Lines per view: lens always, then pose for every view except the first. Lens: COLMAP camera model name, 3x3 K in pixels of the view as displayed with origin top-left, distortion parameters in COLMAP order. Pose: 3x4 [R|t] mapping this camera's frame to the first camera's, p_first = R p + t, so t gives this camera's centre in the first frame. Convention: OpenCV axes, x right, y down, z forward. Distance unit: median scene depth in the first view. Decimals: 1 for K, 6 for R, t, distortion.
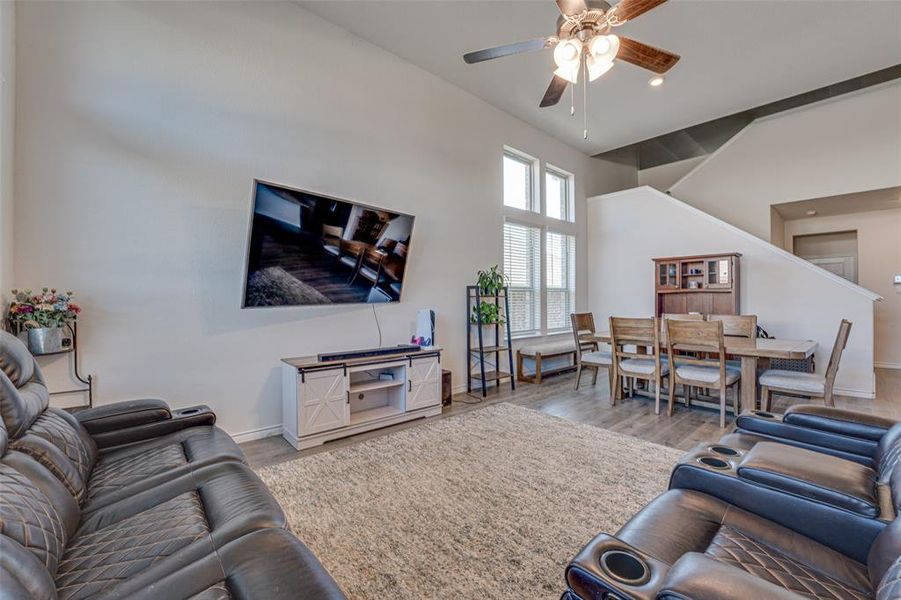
lens RADIAL K [[365.0, 0, 448.5], [0, 365.0, 299.2], [0, 0, 1]] dist [-0.024034, 0.000165]
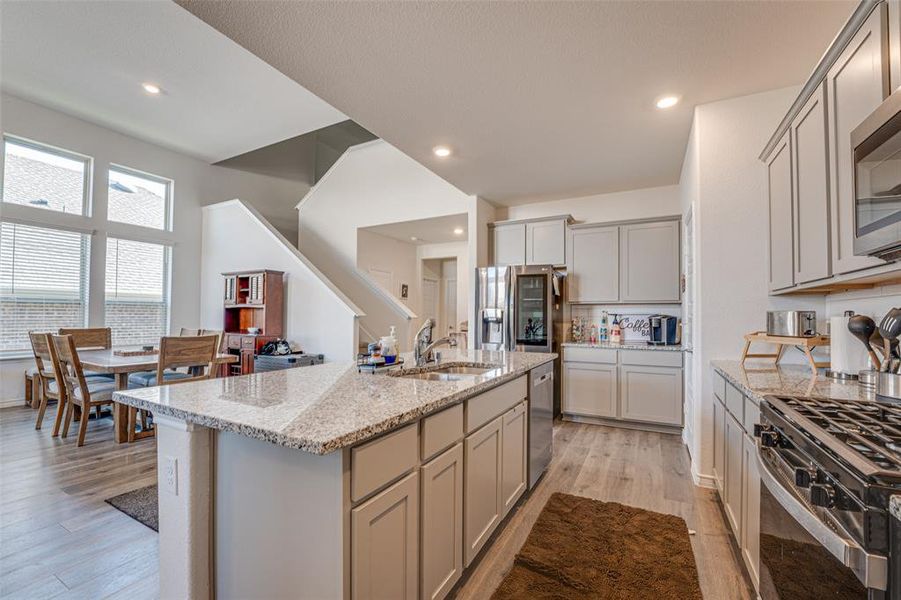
lens RADIAL K [[376.7, 0, 450.7], [0, 376.7, 308.5], [0, 0, 1]] dist [-0.023627, 0.000527]
pose [[0.938391, 0.018984, 0.345053, 1.163326], [-0.012213, 0.999688, -0.021787, -0.002005], [-0.345359, 0.016231, 0.938330, -0.228981]]
